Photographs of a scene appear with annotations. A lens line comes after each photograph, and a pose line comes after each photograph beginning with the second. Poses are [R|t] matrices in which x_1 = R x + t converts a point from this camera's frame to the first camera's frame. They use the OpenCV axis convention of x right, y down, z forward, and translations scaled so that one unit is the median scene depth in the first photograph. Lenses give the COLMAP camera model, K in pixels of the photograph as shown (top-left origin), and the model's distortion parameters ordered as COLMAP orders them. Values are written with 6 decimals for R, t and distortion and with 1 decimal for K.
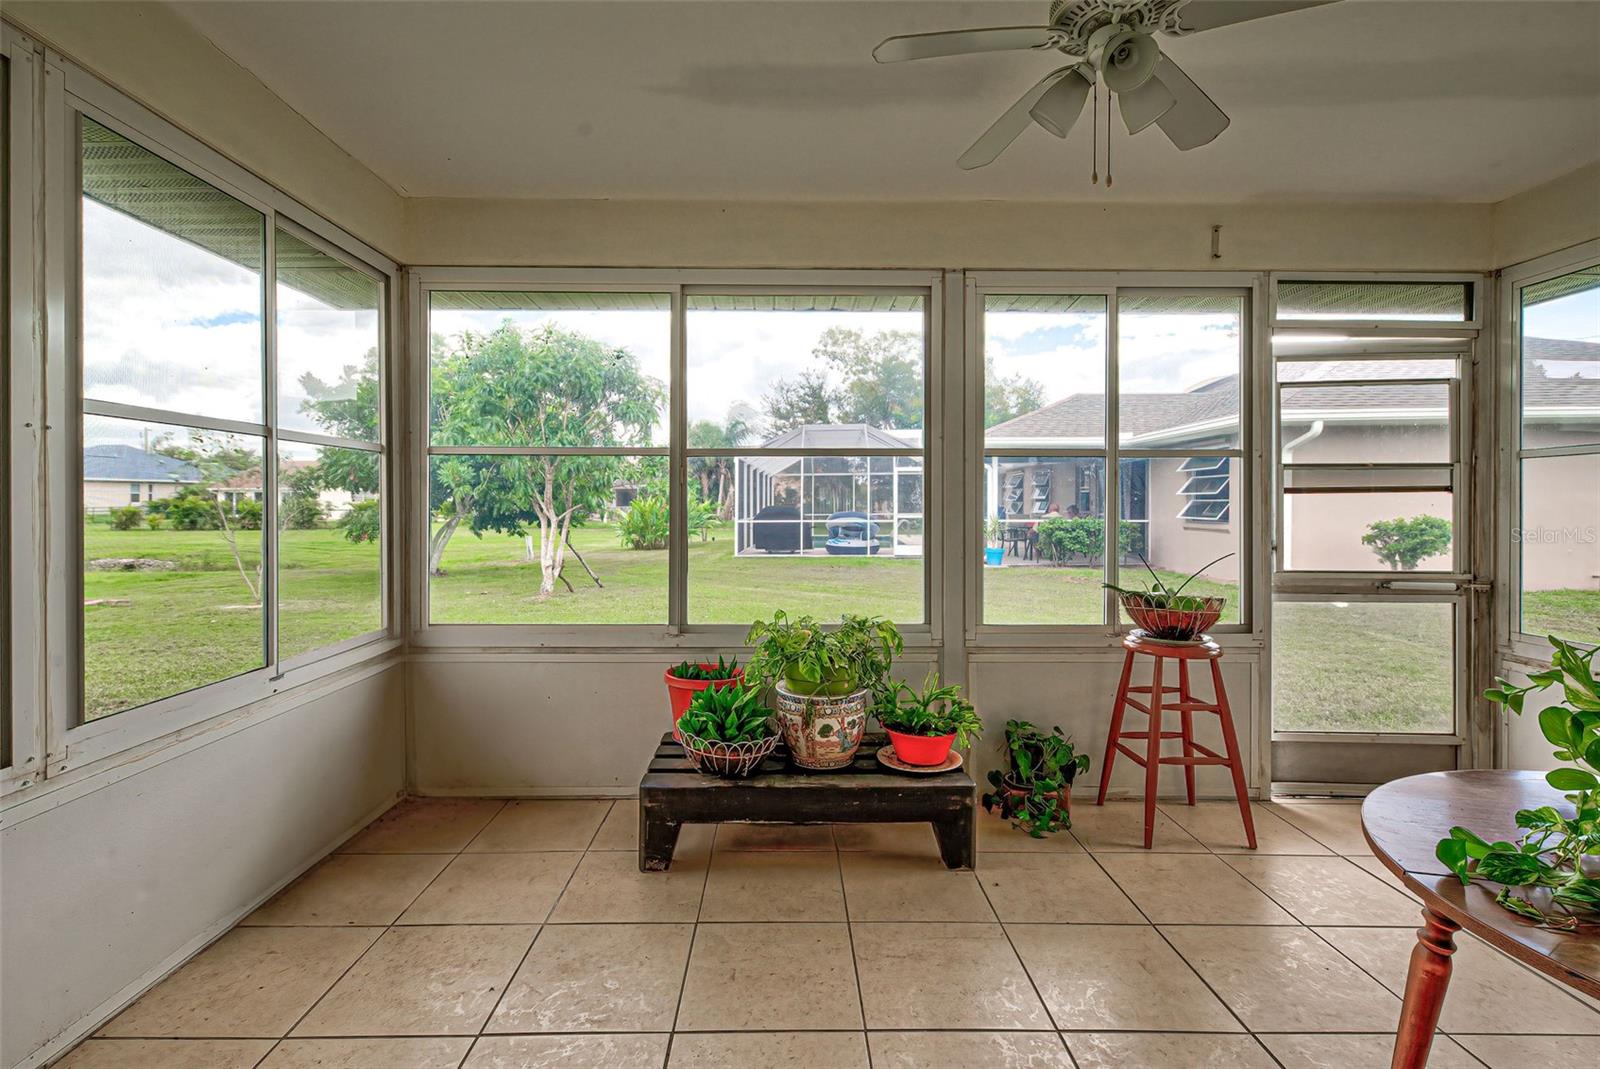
lens RADIAL K [[737.8, 0, 753.2], [0, 737.8, 500.6], [0, 0, 1]] dist [0.006062, -0.002247]
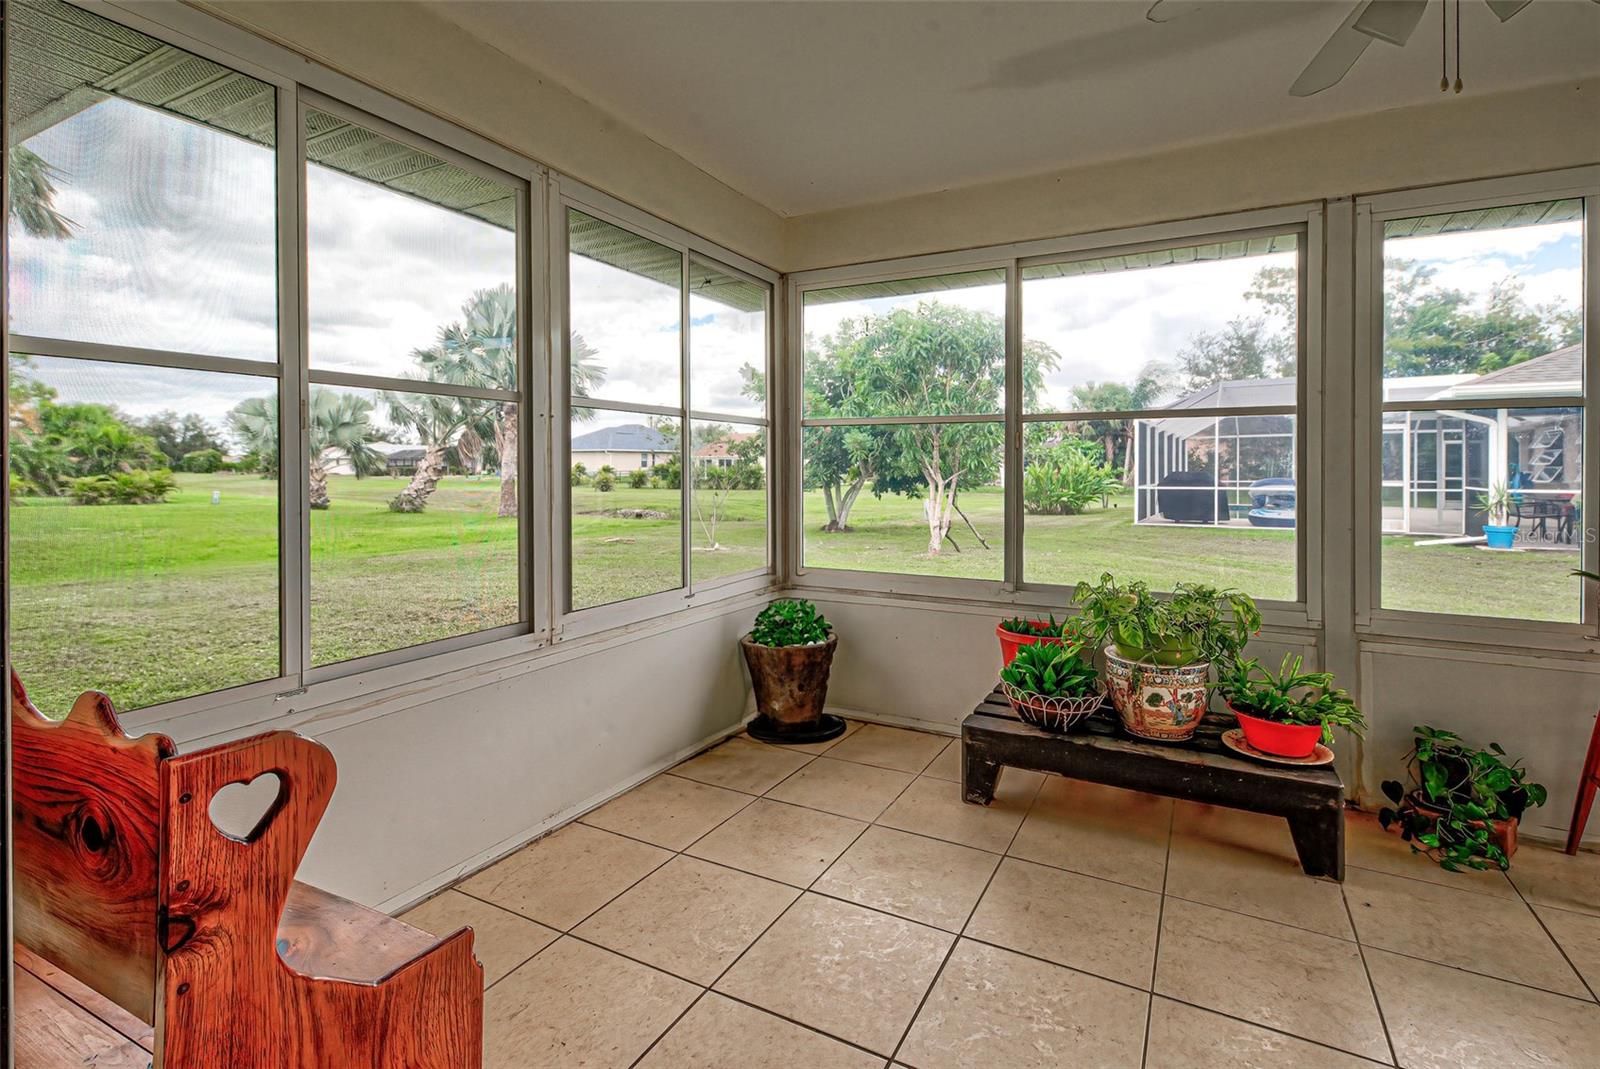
lens RADIAL K [[737.8, 0, 818.7], [0, 737.8, 466.1], [0, 0, 1]] dist [0.006062, -0.002247]
pose [[0.887560, -0.000406, -0.460692, 0.151177], [0.000122, 1.000000, -0.000647, 0.004292], [0.460692, 0.000518, 0.887560, -0.067150]]
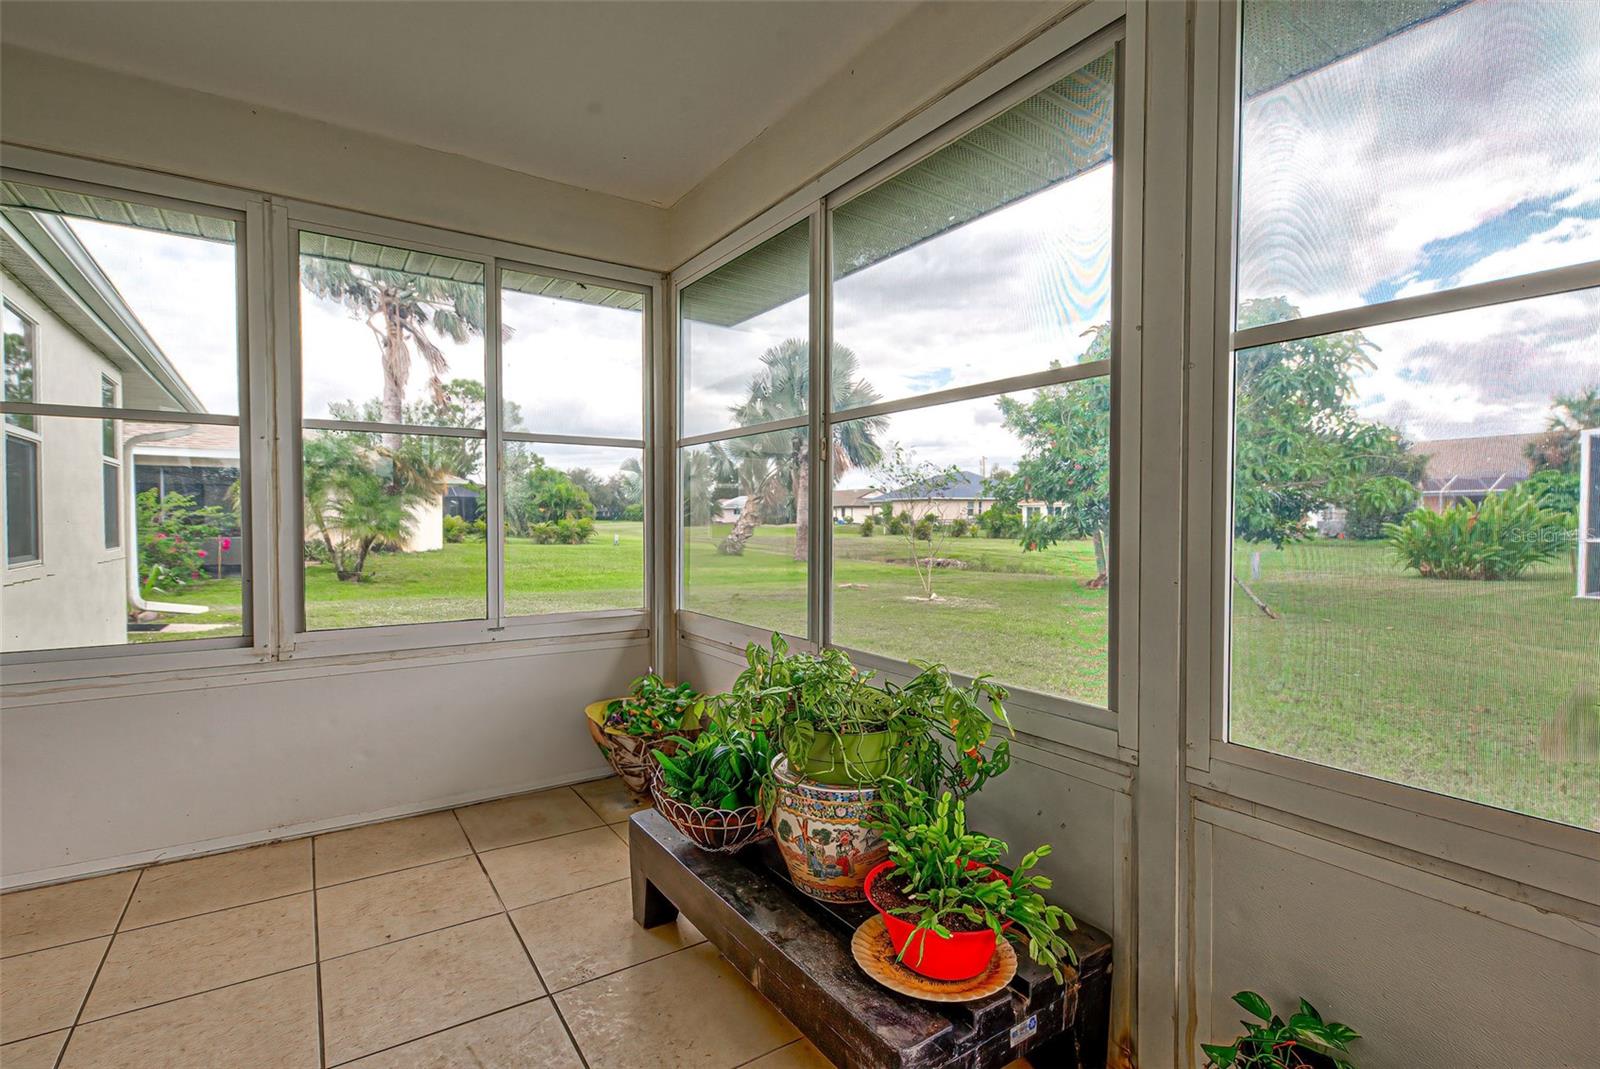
lens RADIAL K [[737.8, 0, 806.0], [0, 737.8, 530.9], [0, 0, 1]] dist [0.006062, -0.002247]
pose [[0.565655, 0.015460, -0.824497, 0.617249], [0.000006, 0.999824, 0.018751, 0.042676], [0.824642, -0.010611, 0.565556, 0.649896]]
